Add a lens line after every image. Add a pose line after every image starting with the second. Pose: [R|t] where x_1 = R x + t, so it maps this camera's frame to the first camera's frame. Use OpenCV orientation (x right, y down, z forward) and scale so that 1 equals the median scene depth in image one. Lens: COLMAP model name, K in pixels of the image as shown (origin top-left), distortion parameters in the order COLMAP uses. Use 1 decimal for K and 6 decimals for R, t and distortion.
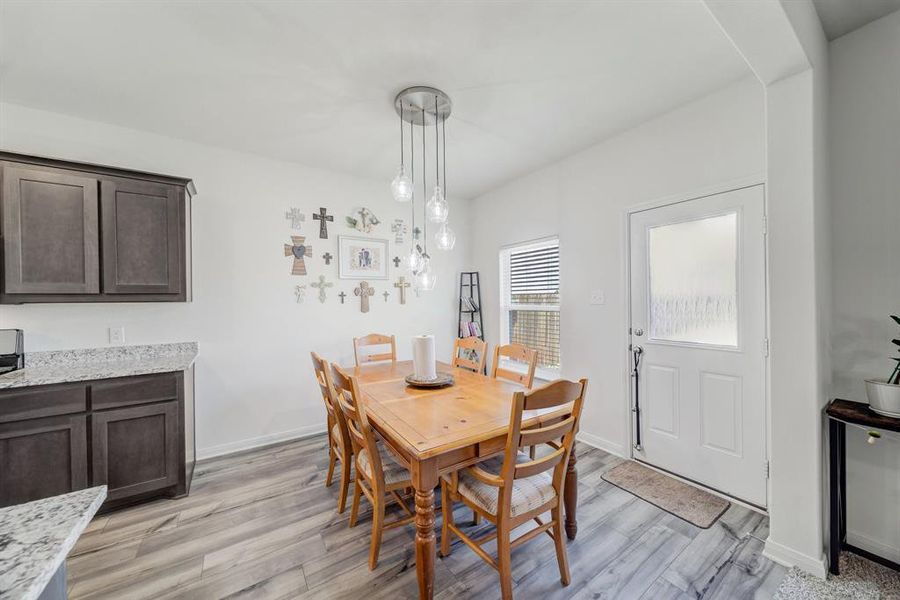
lens RADIAL K [[316.1, 0, 449.9], [0, 316.1, 301.2], [0, 0, 1]] dist [0.001674, -0.001641]
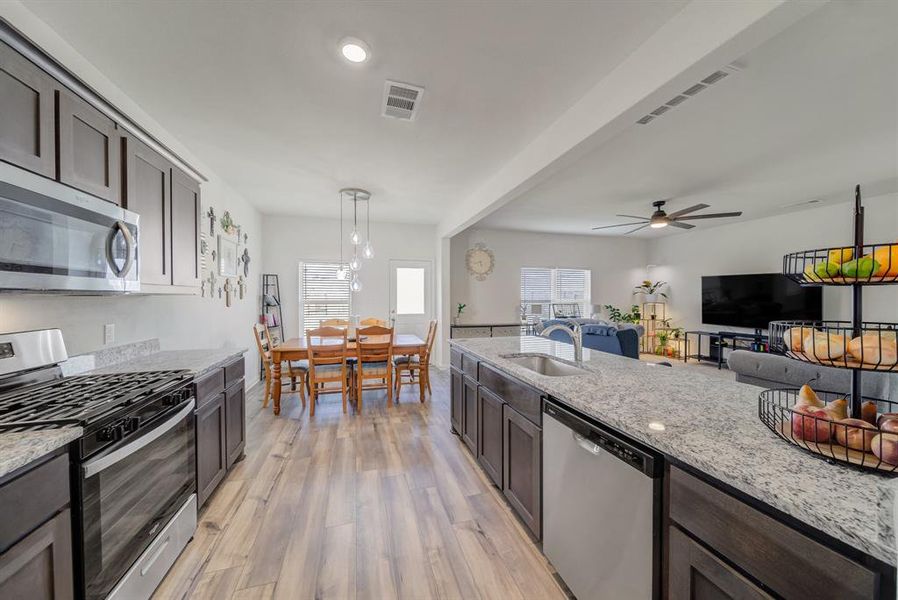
lens RADIAL K [[315.4, 0, 450.0], [0, 315.4, 301.7], [0, 0, 1]] dist [0.001674, -0.001641]
pose [[0.294025, -0.002567, 0.955794, -1.504747], [-0.002360, 0.999991, 0.003411, 0.017313], [-0.955795, -0.003259, 0.294016, -0.086866]]
